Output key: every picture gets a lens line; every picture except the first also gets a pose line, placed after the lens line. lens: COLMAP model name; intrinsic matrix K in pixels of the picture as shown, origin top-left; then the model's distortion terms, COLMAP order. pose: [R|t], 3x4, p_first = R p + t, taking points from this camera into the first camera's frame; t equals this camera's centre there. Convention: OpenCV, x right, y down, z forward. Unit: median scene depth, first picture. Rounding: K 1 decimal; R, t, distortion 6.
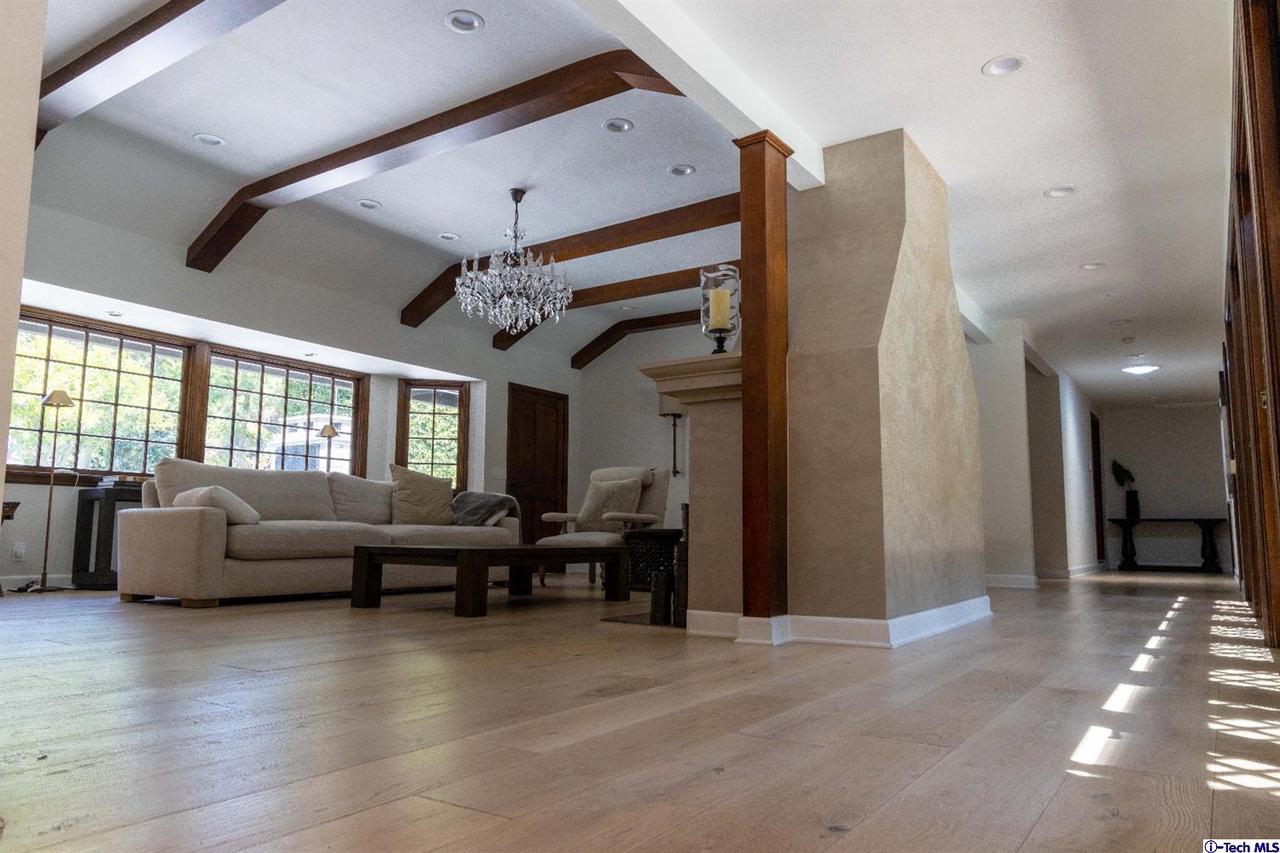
lens RADIAL K [[876.8, 0, 631.9], [0, 876.8, 426.3], [0, 0, 1]] dist [-0.006143, -0.000103]
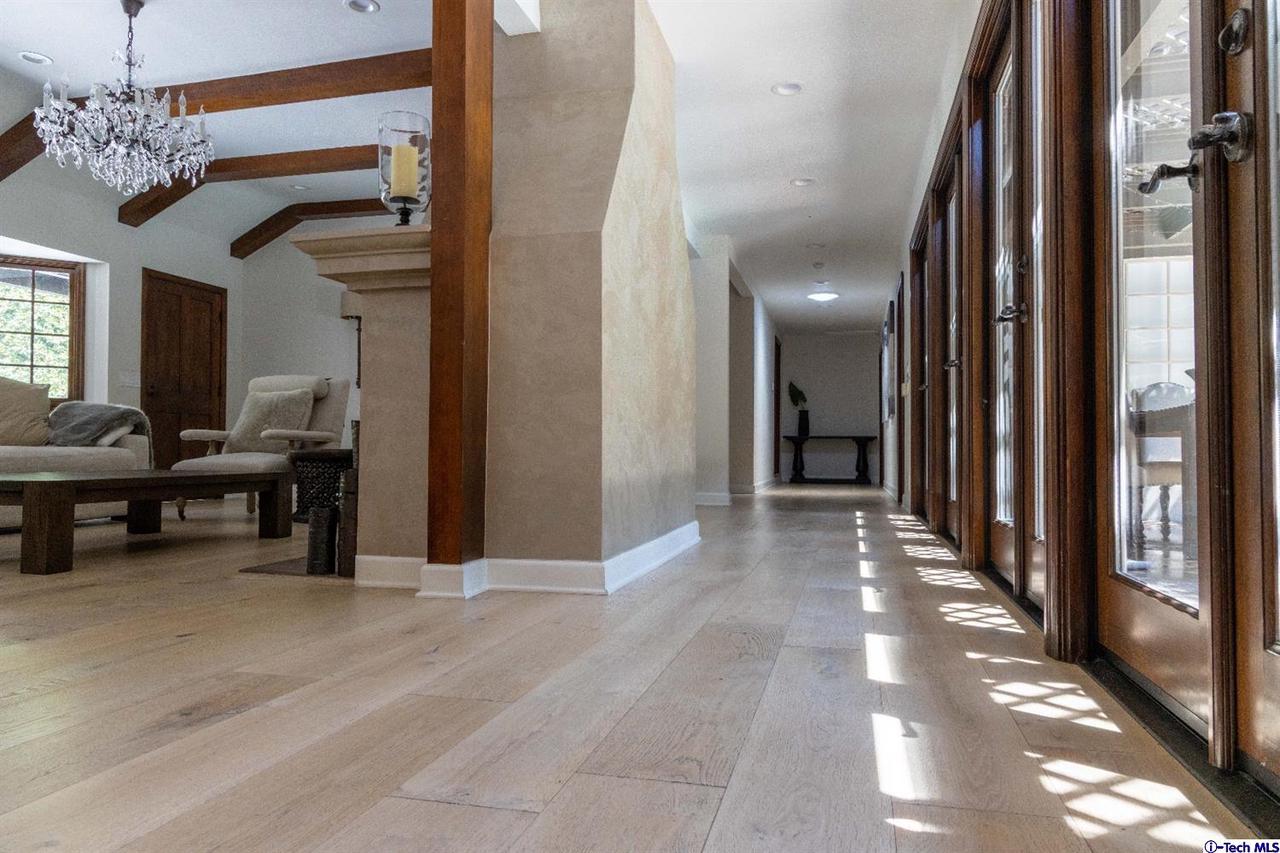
lens RADIAL K [[883.8, 0, 640.0], [0, 883.8, 426.5], [0, 0, 1]] dist [0.032638, -0.000742]
pose [[0.940345, 0.004928, 0.340188, 0.022384], [-0.037579, 0.995282, 0.089457, 0.009513], [-0.338142, -0.096904, 0.936093, 0.128517]]
